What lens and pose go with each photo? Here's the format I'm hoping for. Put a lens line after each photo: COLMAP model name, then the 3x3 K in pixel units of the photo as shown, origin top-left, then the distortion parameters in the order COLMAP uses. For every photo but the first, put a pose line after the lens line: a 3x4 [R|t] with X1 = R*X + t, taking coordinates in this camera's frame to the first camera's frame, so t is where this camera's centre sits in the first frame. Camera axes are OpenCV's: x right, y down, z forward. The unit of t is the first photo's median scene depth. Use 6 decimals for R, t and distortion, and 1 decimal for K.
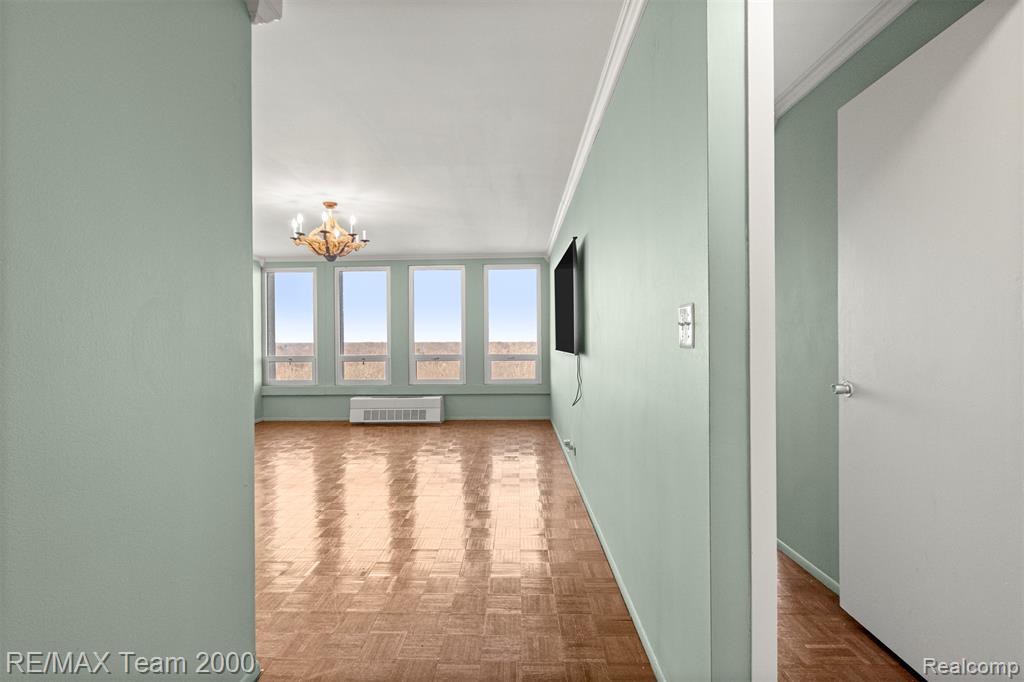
lens RADIAL K [[469.2, 0, 498.9], [0, 469.2, 342.5], [0, 0, 1]] dist [0.003046, -0.000111]
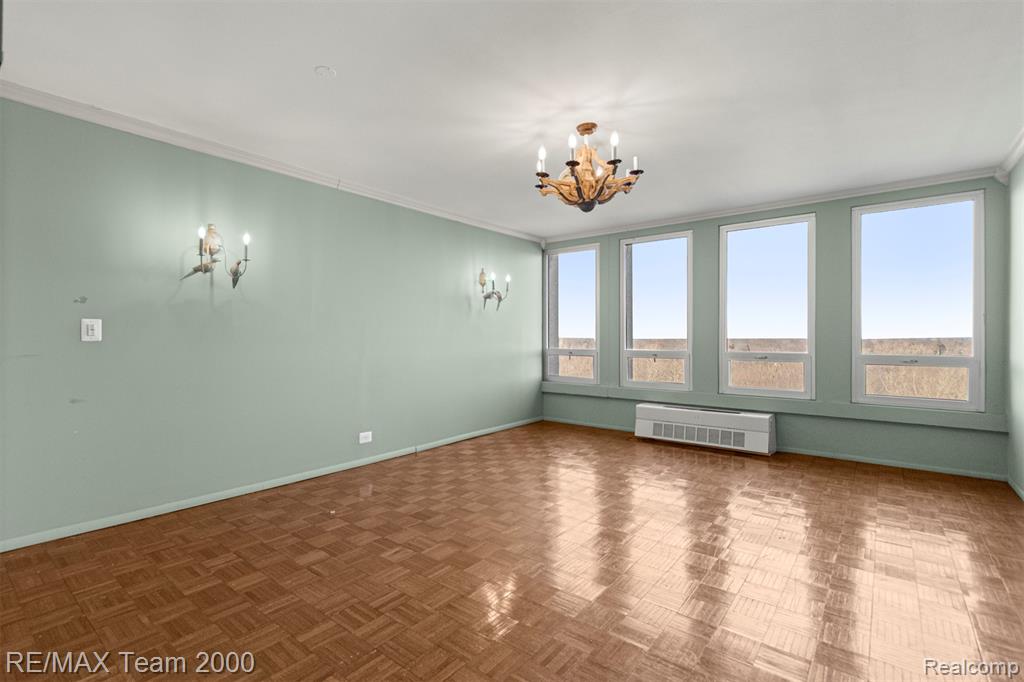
lens RADIAL K [[472.1, 0, 500.5], [0, 472.1, 334.5], [0, 0, 1]] dist [0.003285, -0.000057]
pose [[0.799175, 0.005834, -0.601070, -0.027548], [-0.009492, 0.999951, -0.002915, 0.006850], [0.601023, 0.008035, 0.799191, 0.240112]]
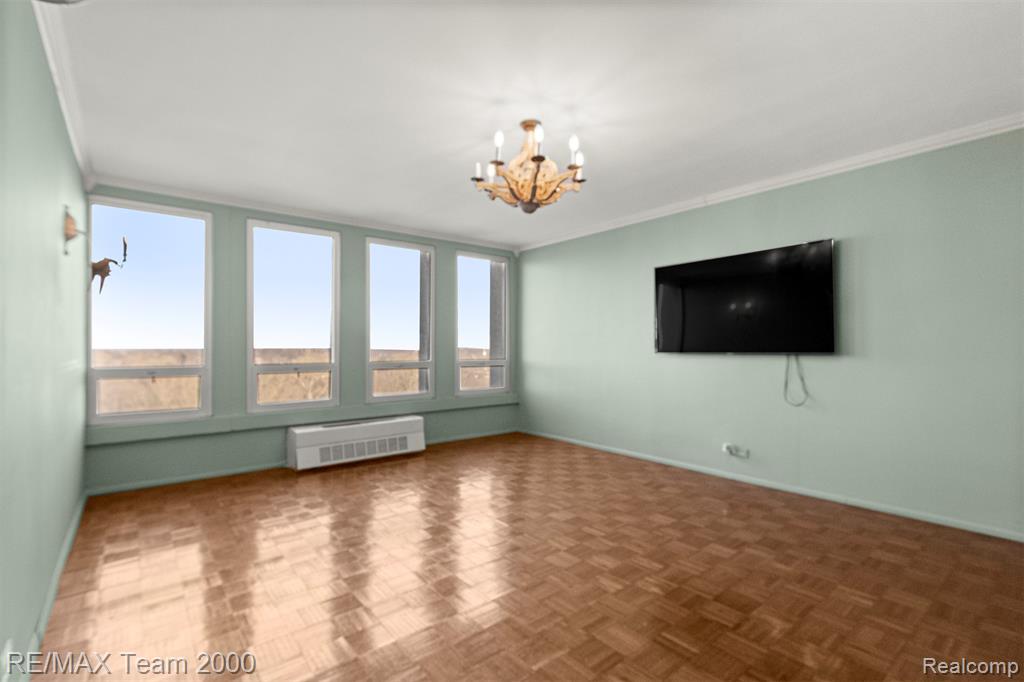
lens RADIAL K [[472.5, 0, 505.2], [0, 472.5, 345.3], [0, 0, 1]] dist [0.000719, -0.000659]
pose [[0.755843, 0.011913, 0.654644, -0.521340], [-0.003937, 0.999899, -0.013651, 0.011258], [-0.654741, 0.007741, 0.755814, 0.338073]]
